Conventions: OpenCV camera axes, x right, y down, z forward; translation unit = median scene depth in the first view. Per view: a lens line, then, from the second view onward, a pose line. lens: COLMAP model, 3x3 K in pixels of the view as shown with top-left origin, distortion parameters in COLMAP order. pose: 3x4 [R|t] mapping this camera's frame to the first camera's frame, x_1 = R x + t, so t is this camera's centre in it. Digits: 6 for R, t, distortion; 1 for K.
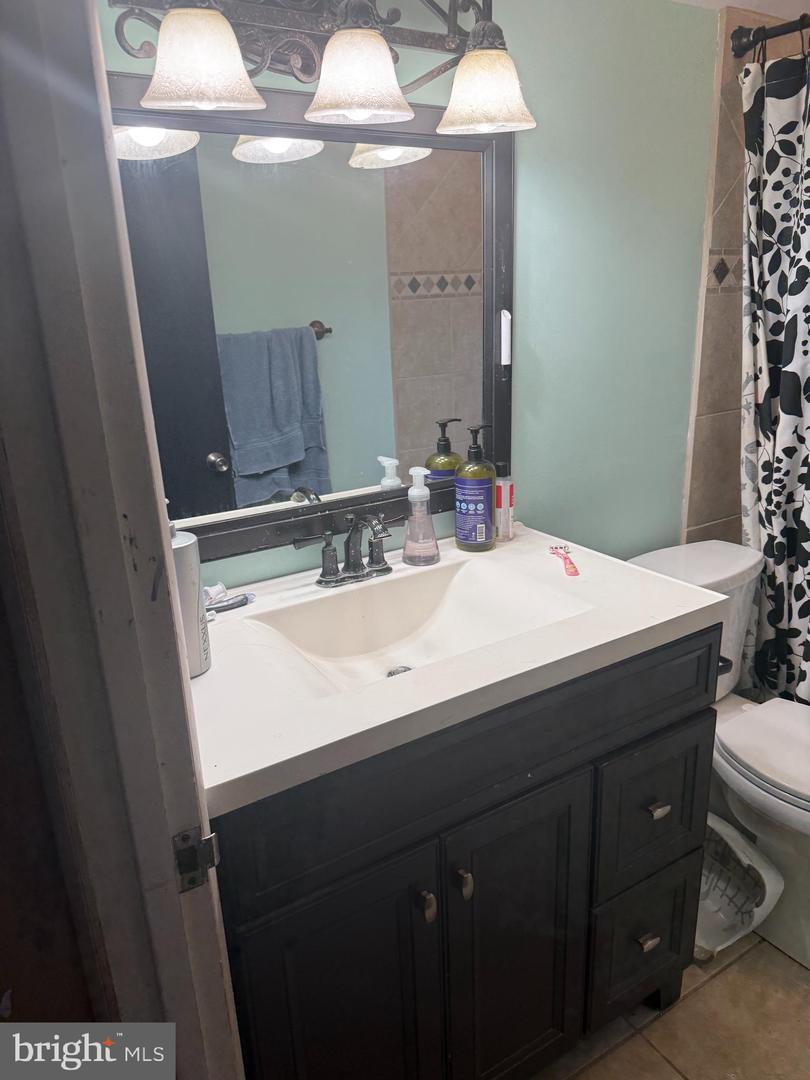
lens RADIAL K [[765.9, 0, 406.2], [0, 765.9, 539.9], [0, 0, 1]] dist [0.040341, -0.041057]
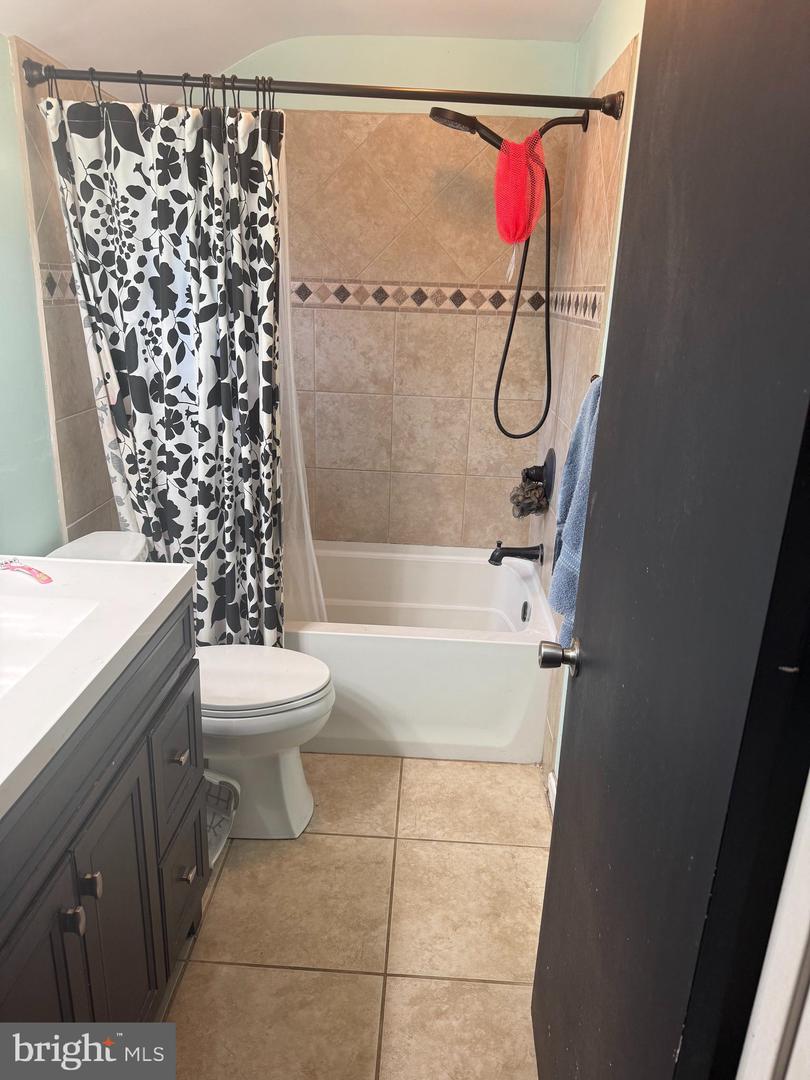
lens RADIAL K [[765.9, 0, 400.9], [0, 765.9, 541.3], [0, 0, 1]] dist [0.040341, -0.041057]
pose [[0.576217, -0.203638, 0.791521, -0.239494], [0.201156, 0.974007, 0.104148, -0.015300], [-0.792155, 0.099207, 0.602203, 0.005826]]
